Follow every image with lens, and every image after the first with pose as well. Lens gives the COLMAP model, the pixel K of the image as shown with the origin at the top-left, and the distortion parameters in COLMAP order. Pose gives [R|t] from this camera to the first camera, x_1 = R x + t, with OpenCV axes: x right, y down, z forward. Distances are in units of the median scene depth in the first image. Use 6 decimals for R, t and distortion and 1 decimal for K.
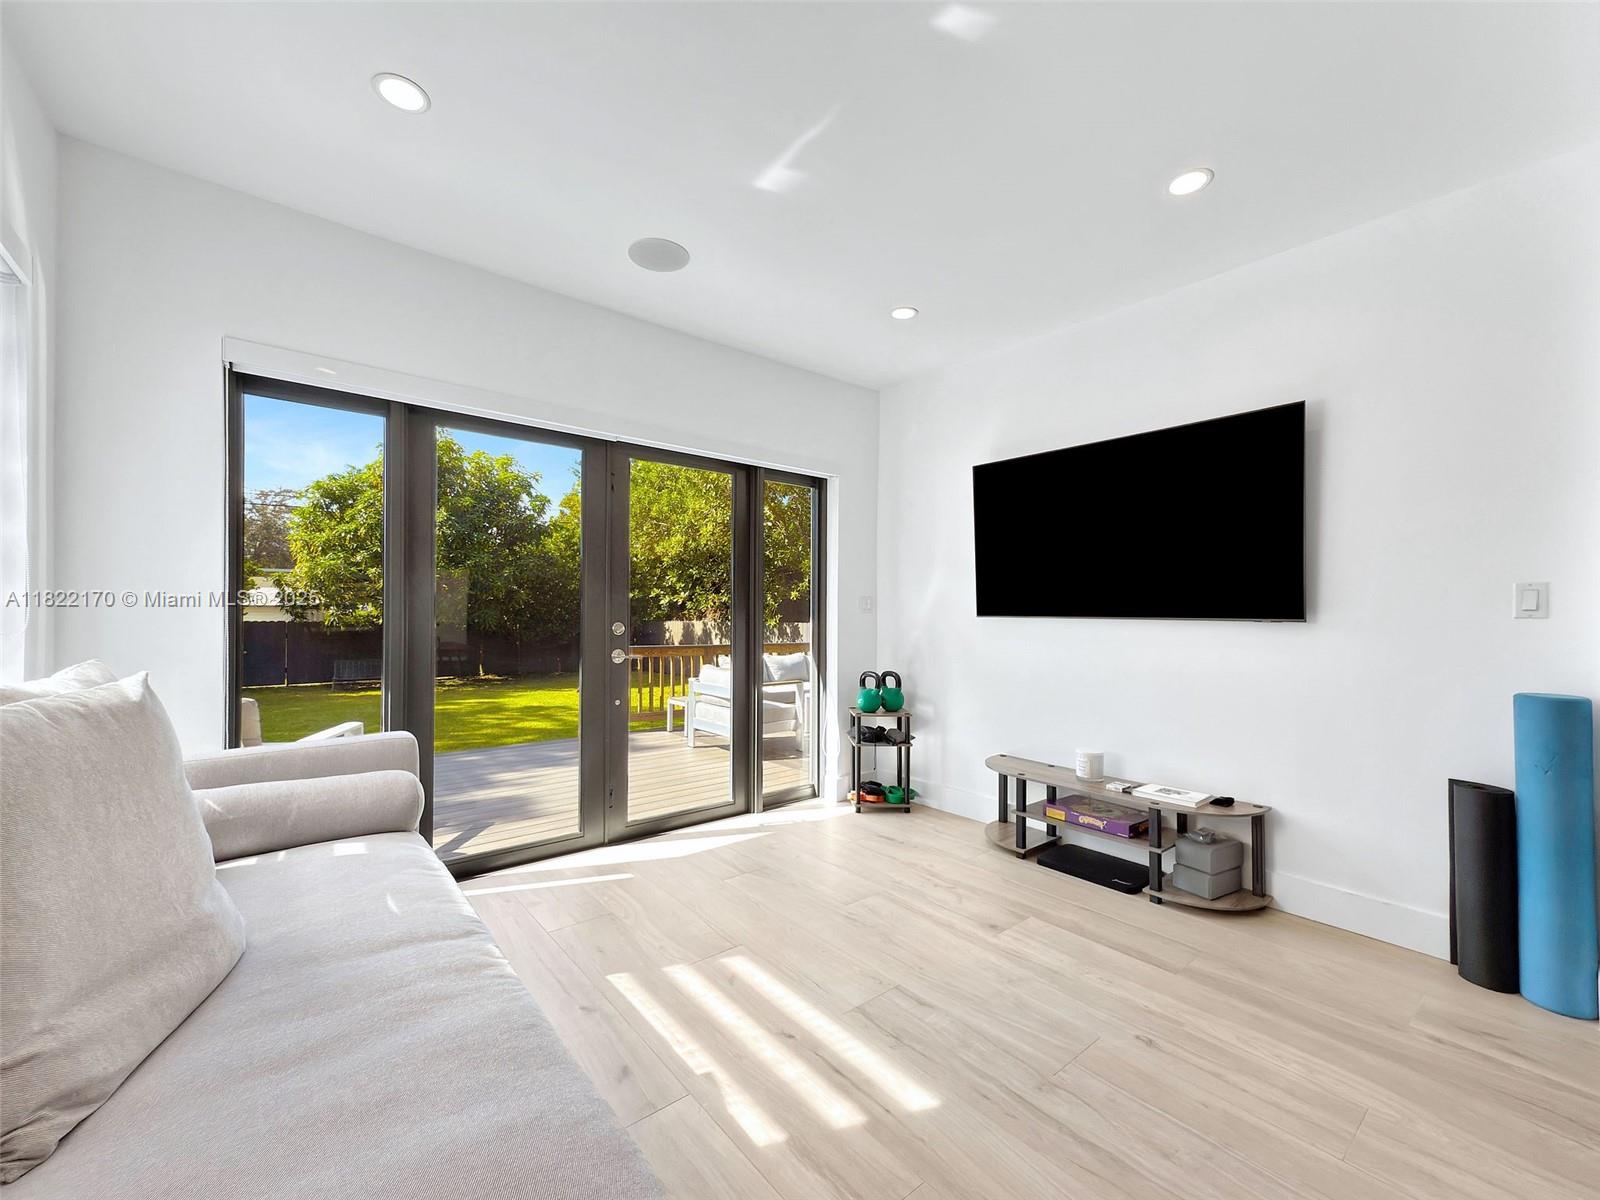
lens RADIAL K [[644.3, 0, 800.4], [0, 644.3, 607.0], [0, 0, 1]] dist [0.000850, -0.000269]
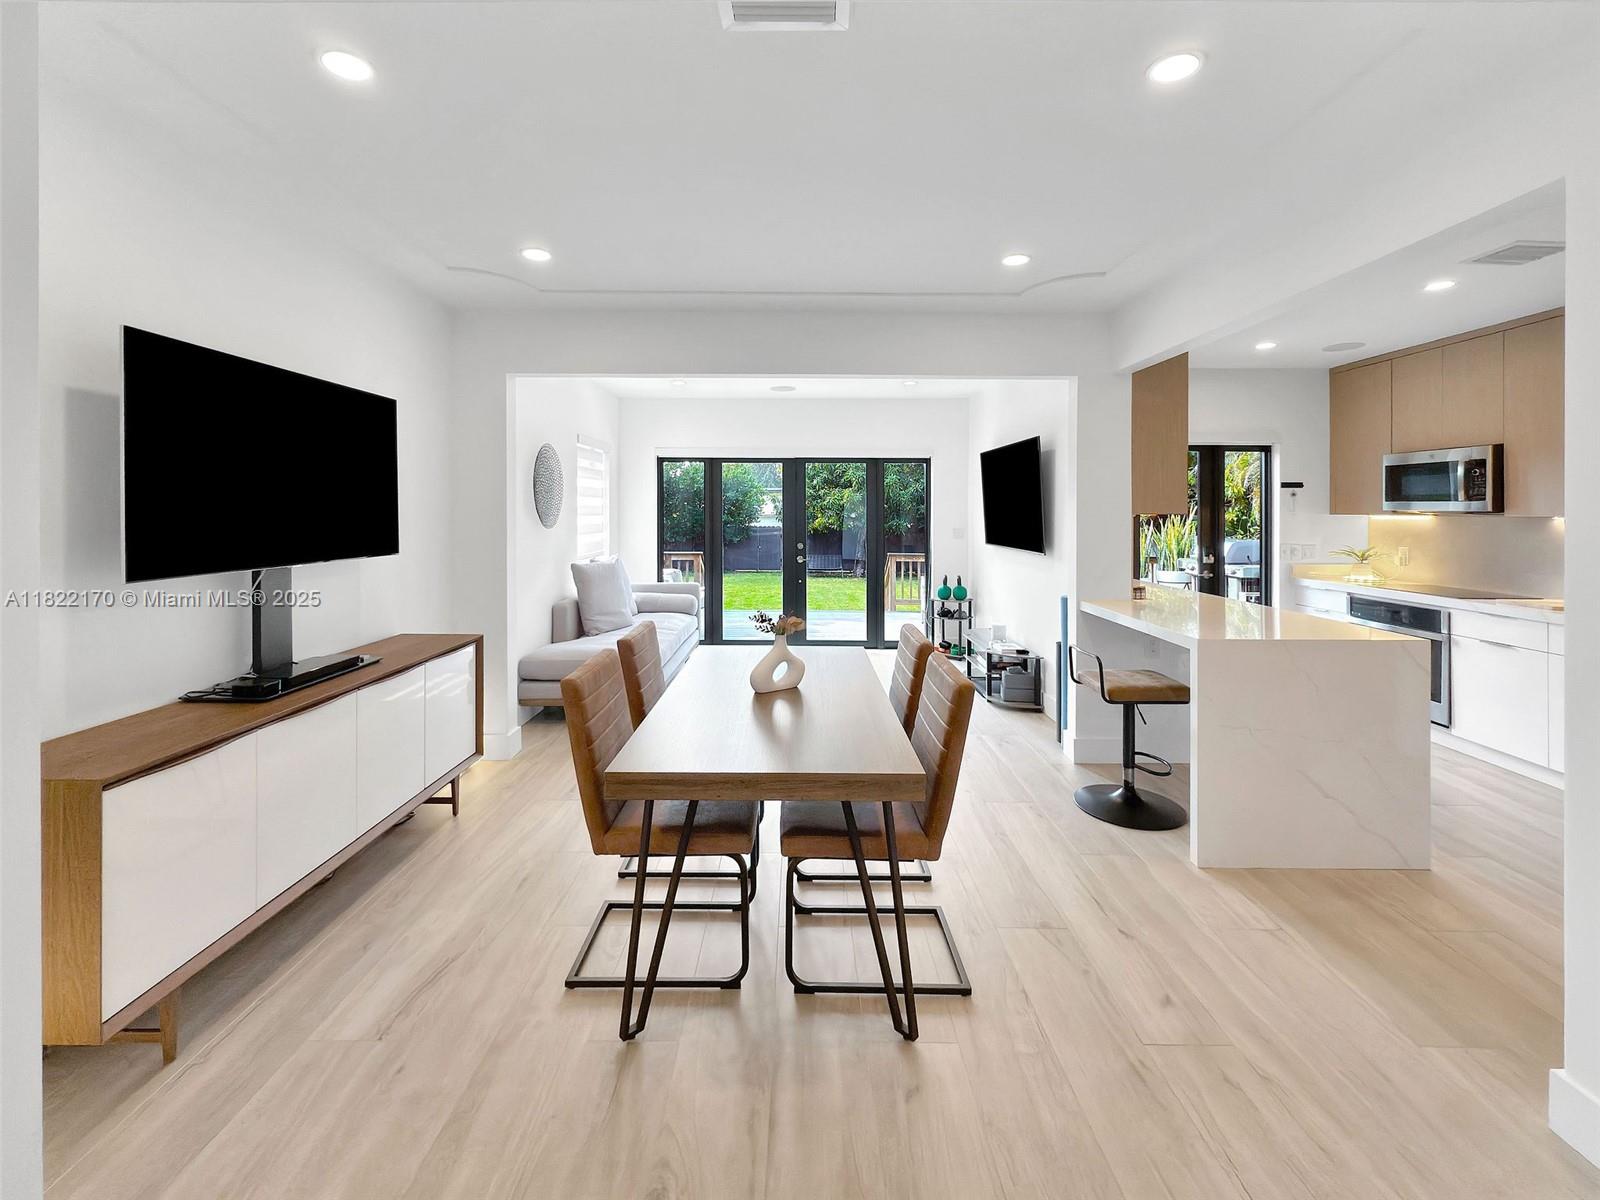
lens RADIAL K [[644.3, 0, 800.4], [0, 644.3, 607.0], [0, 0, 1]] dist [0.000850, -0.000269]
pose [[0.772756, 0.088170, -0.628550, 0.979753], [0.006666, 0.989122, 0.146945, -0.073877], [0.634669, -0.117742, 0.763762, -0.592396]]
